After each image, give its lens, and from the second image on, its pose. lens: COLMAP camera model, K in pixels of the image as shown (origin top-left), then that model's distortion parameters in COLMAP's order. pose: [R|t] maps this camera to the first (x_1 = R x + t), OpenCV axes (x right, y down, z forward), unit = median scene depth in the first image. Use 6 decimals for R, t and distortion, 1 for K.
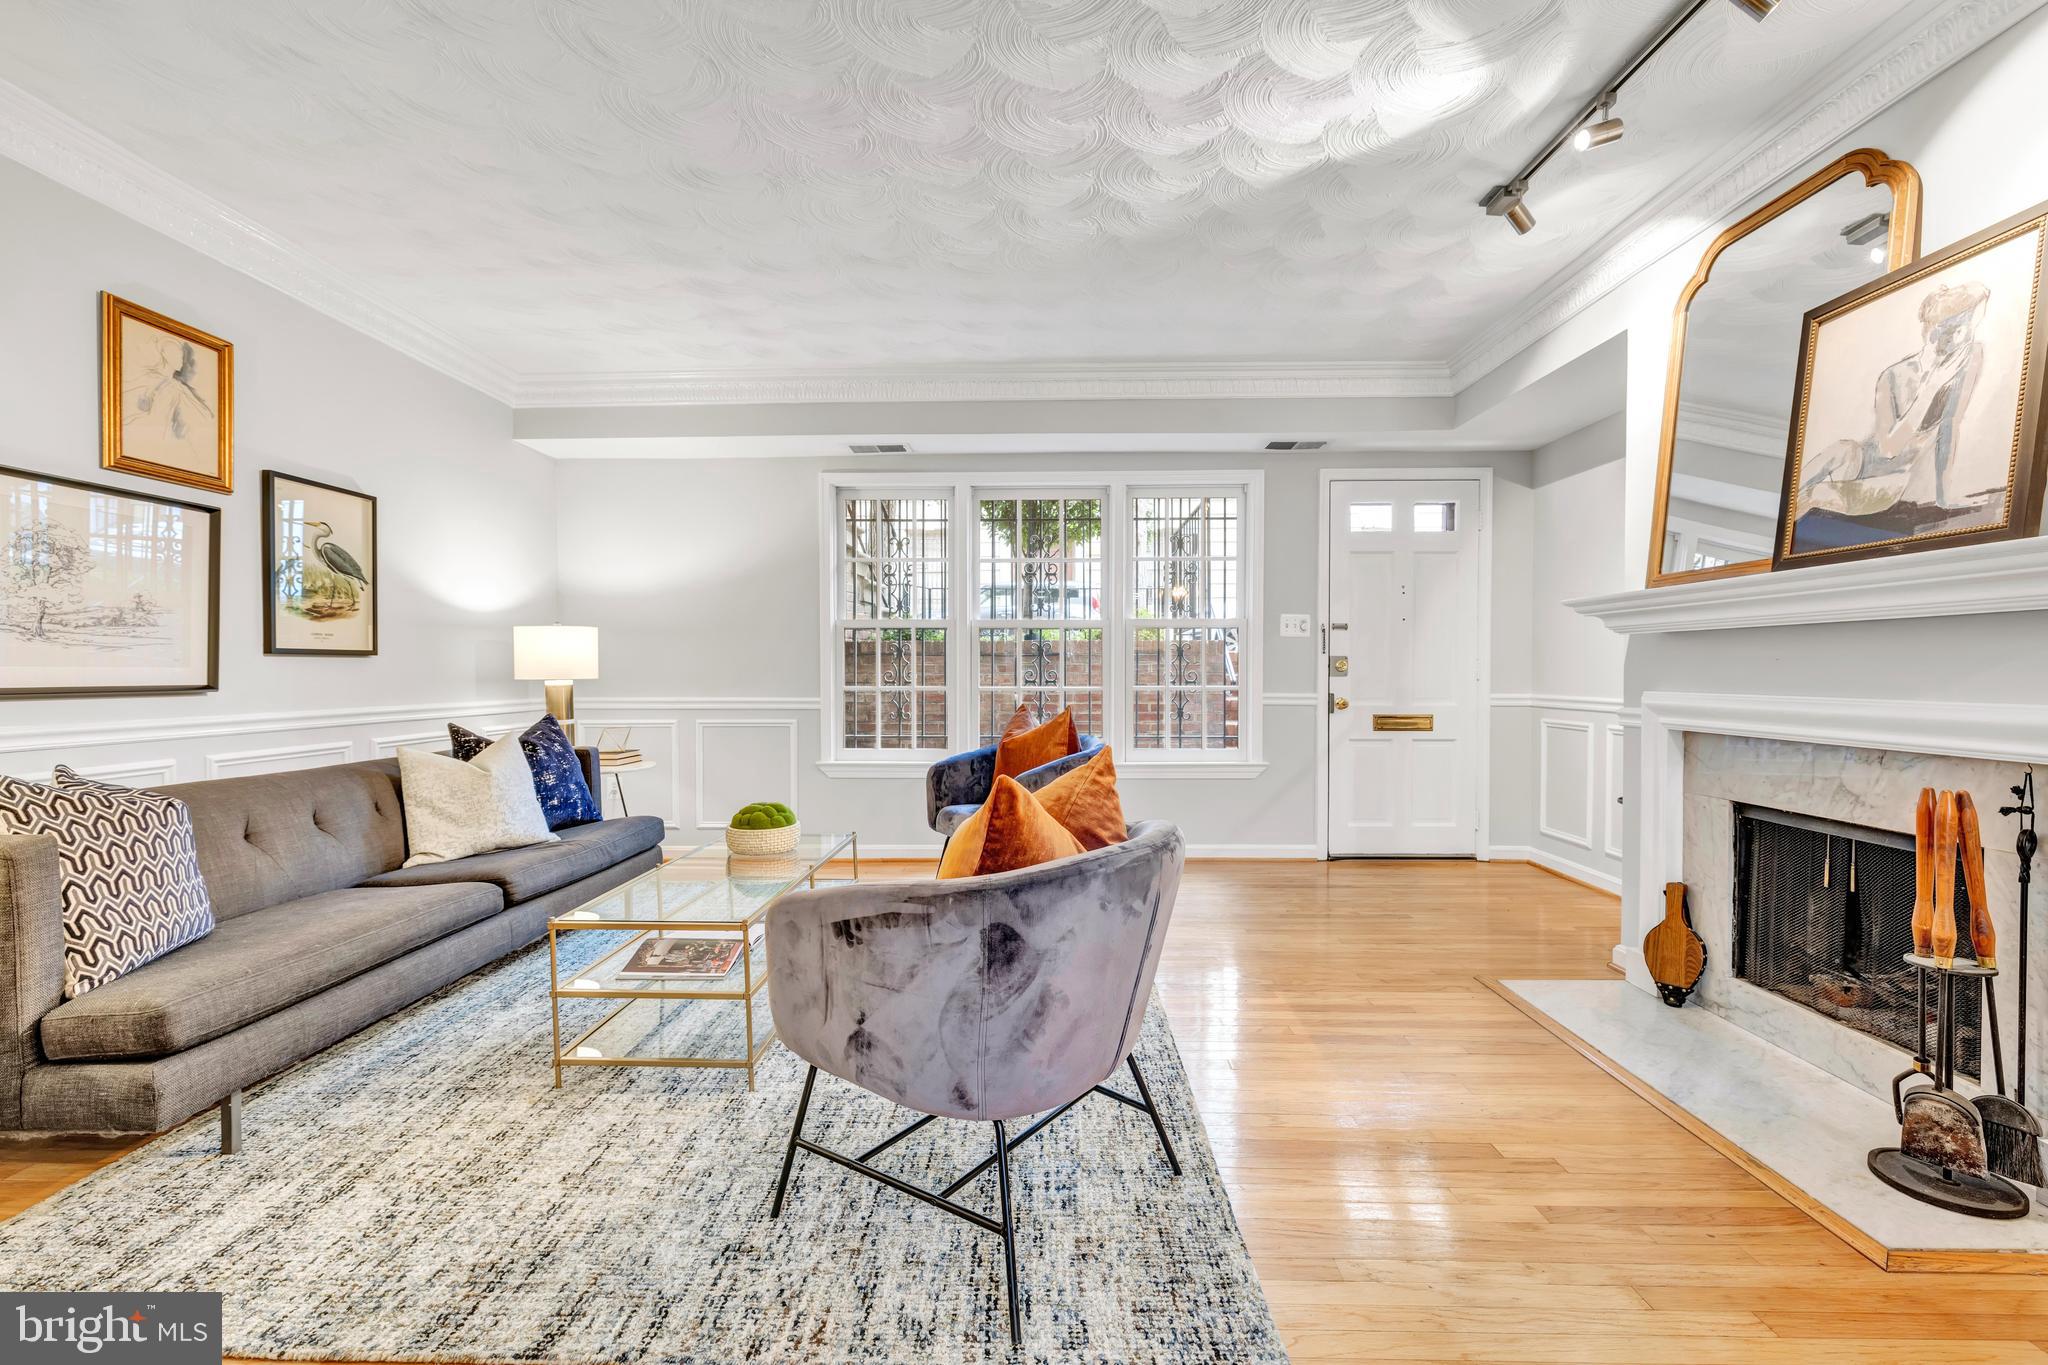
lens RADIAL K [[871.5, 0, 1019.2], [0, 871.5, 678.8], [0, 0, 1]] dist [-0.001787, 0.000288]
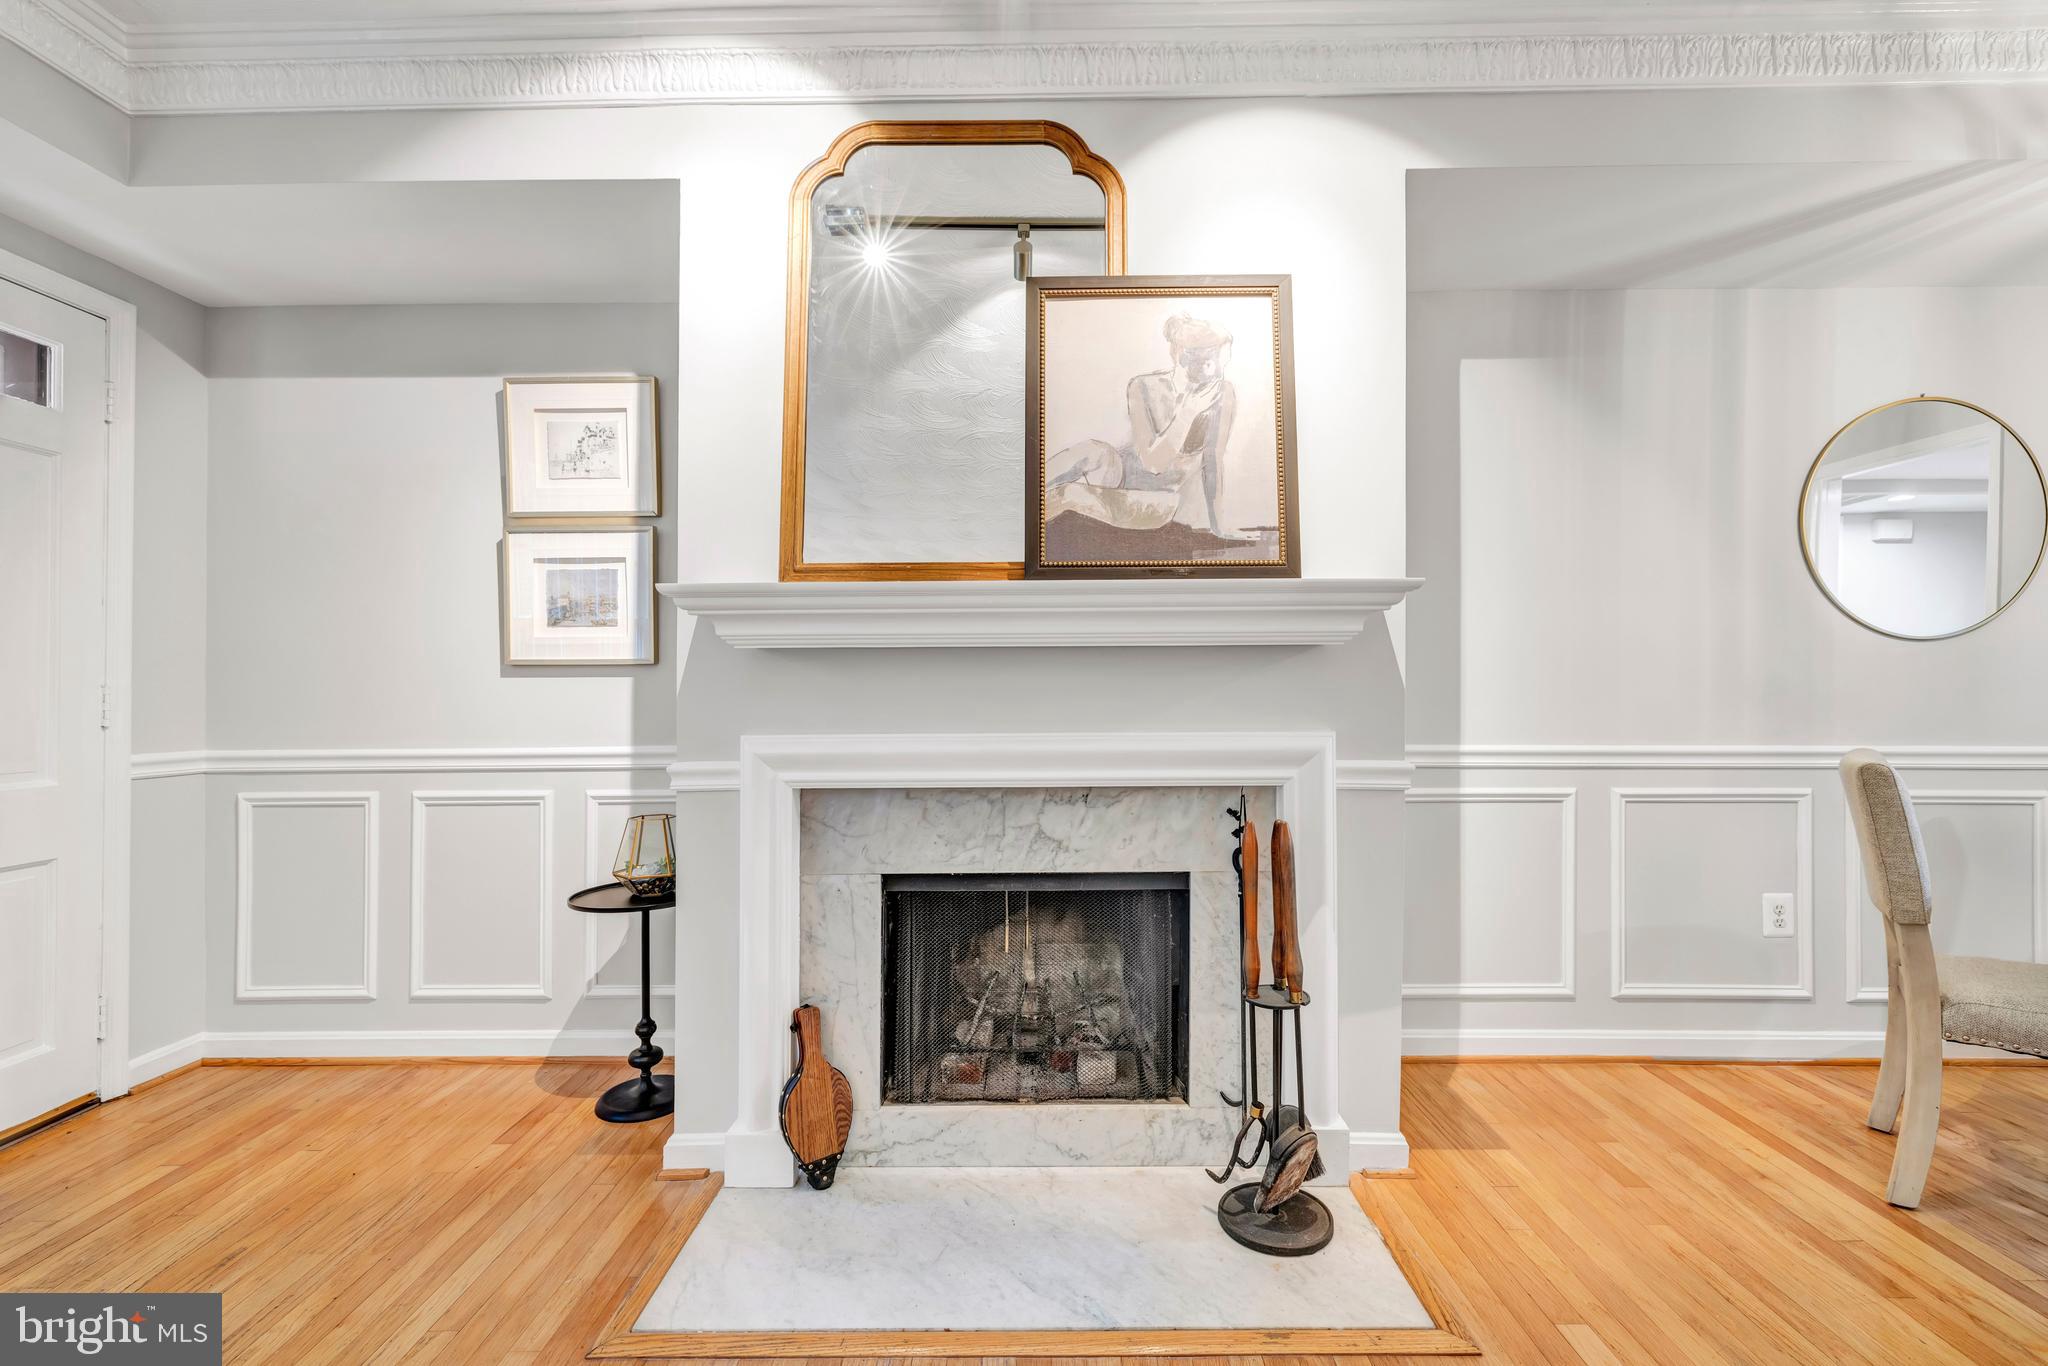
lens RADIAL K [[896.7, 0, 1032.5], [0, 896.7, 700.5], [0, 0, 1]] dist [0.006255, -0.000179]
pose [[-0.018907, -0.004068, 0.999813, 0.034007], [0.015616, 0.999869, 0.004363, -0.013578], [-0.999699, 0.015696, -0.018841, 0.917715]]
